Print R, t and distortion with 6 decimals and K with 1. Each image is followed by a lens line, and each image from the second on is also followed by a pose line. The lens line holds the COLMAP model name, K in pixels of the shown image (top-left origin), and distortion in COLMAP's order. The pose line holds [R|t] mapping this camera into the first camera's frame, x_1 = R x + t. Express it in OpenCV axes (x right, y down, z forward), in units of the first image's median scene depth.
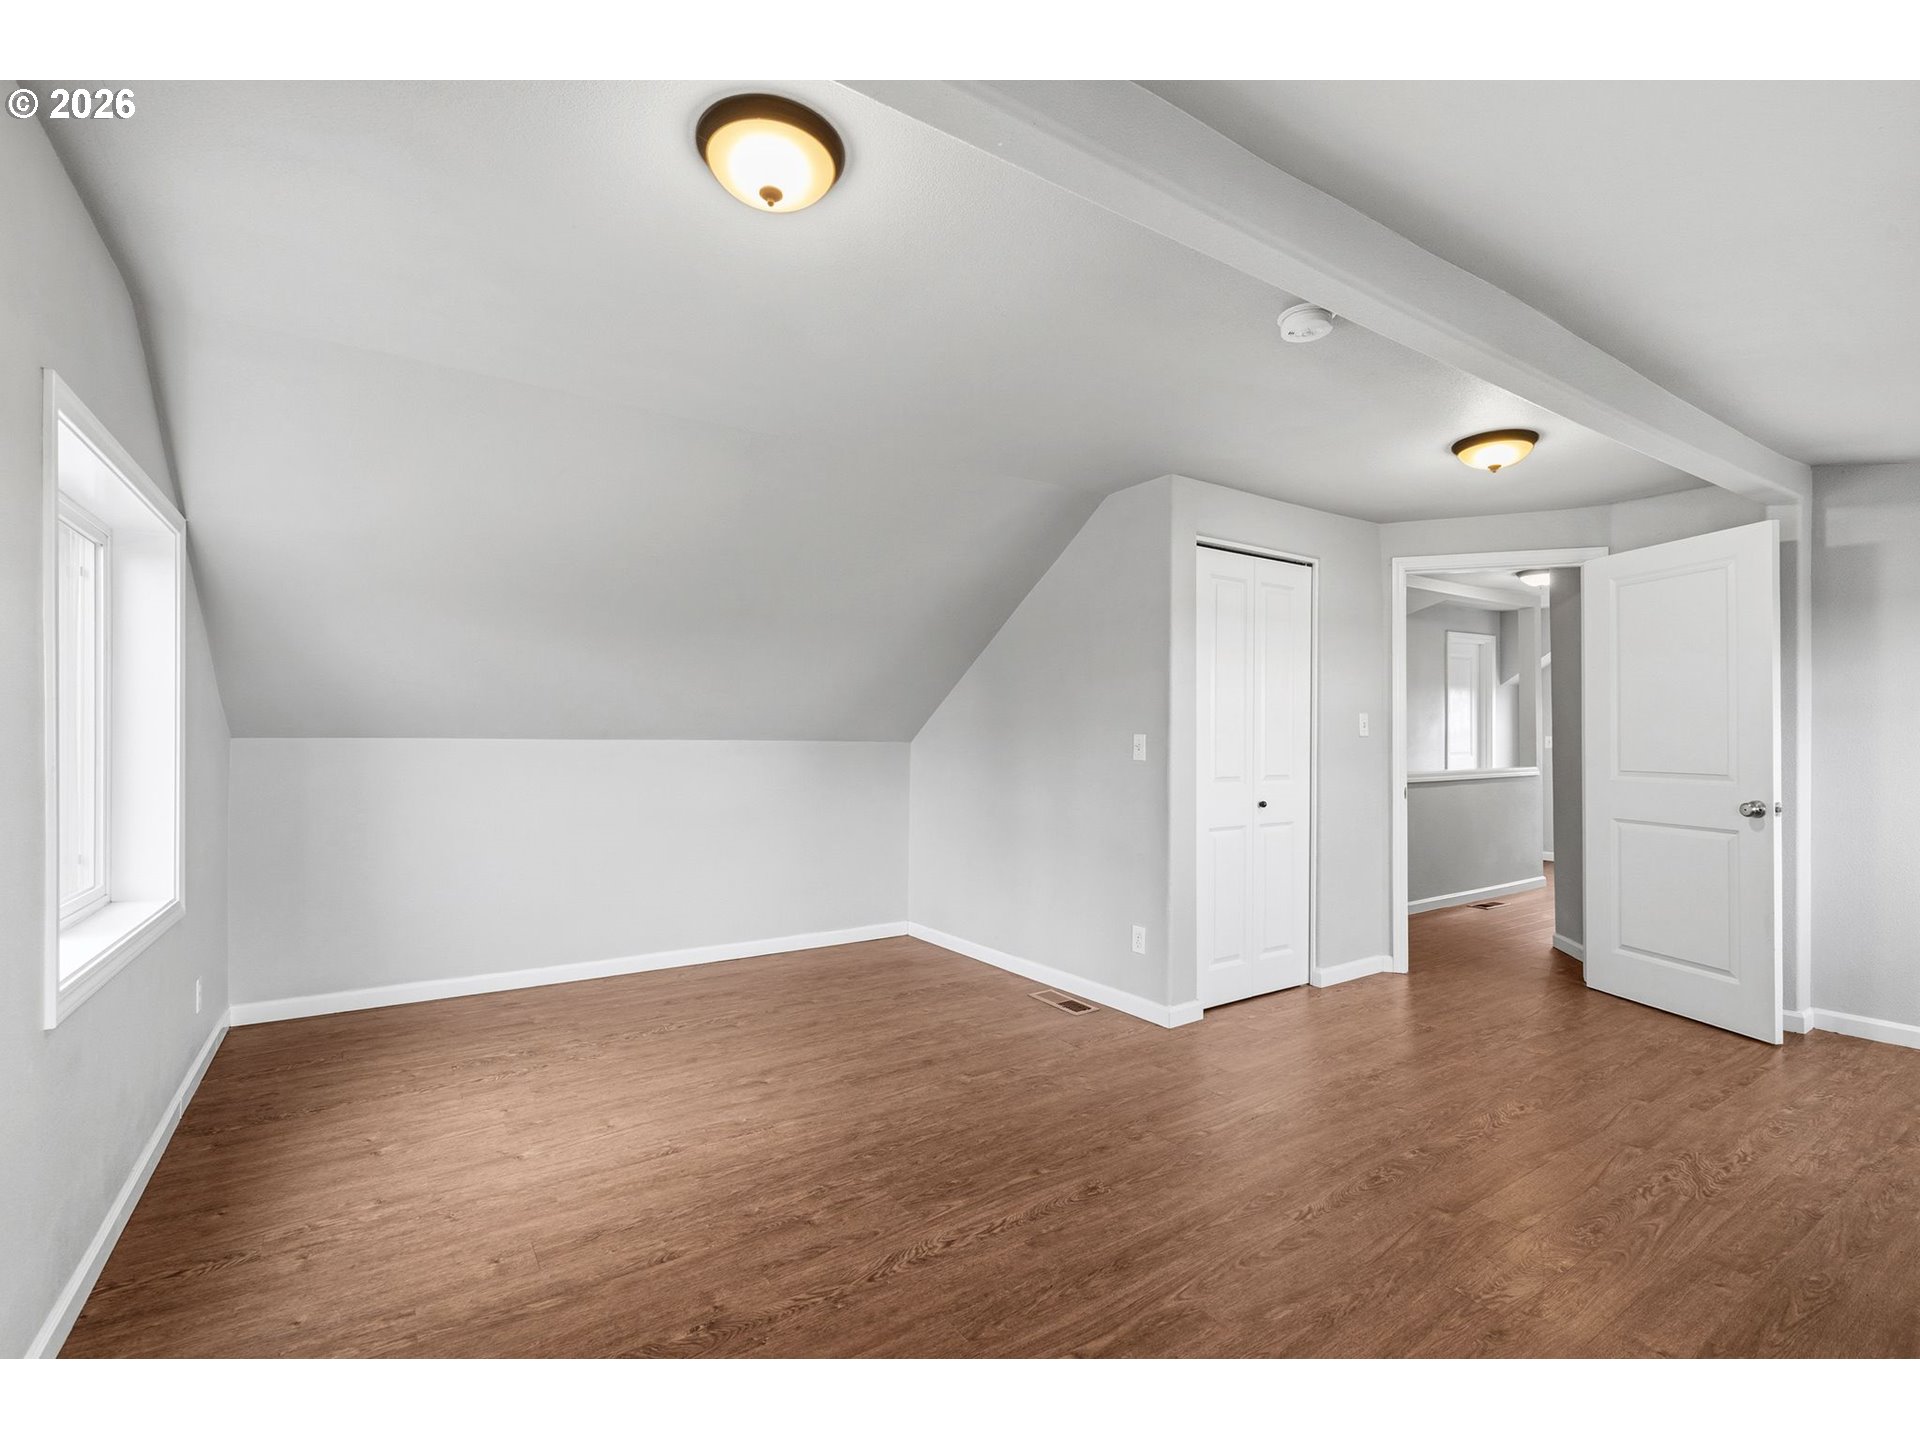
lens RADIAL K [[880.7, 0, 960.0], [0, 880.7, 720.0], [0, 0, 1]] dist [-0.005432, -0.000159]
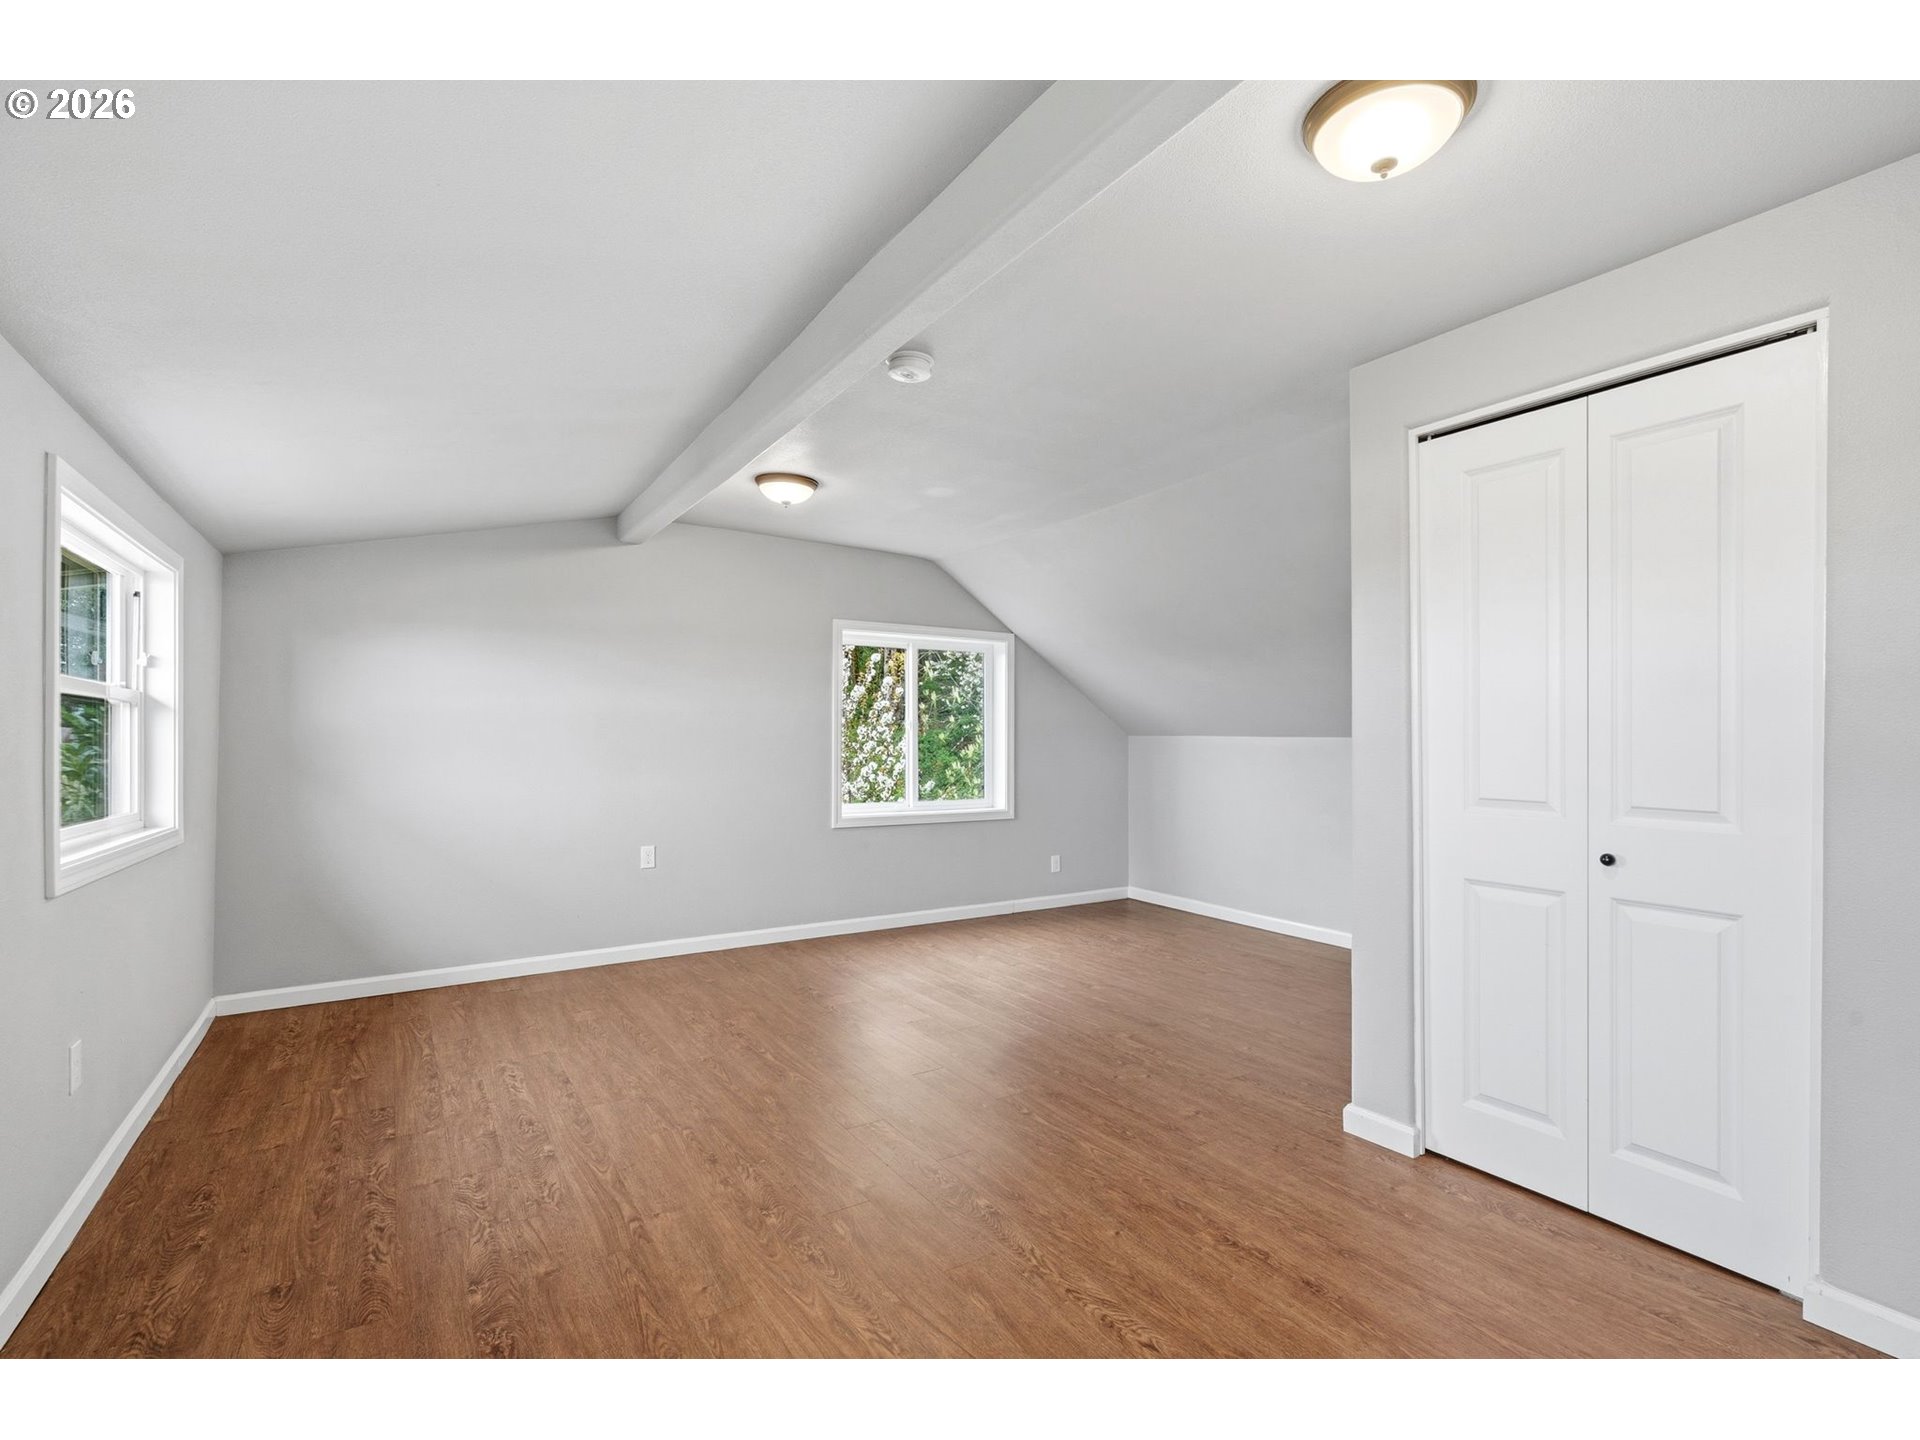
lens RADIAL K [[932.1, 0, 971.4], [0, 932.1, 724.8], [0, 0, 1]] dist [0.000715, 0.000918]
pose [[-0.032812, -0.011816, -0.999392, 1.133105], [0.023700, 0.999640, -0.012597, 0.016706], [0.999181, -0.024099, -0.032520, 0.797339]]
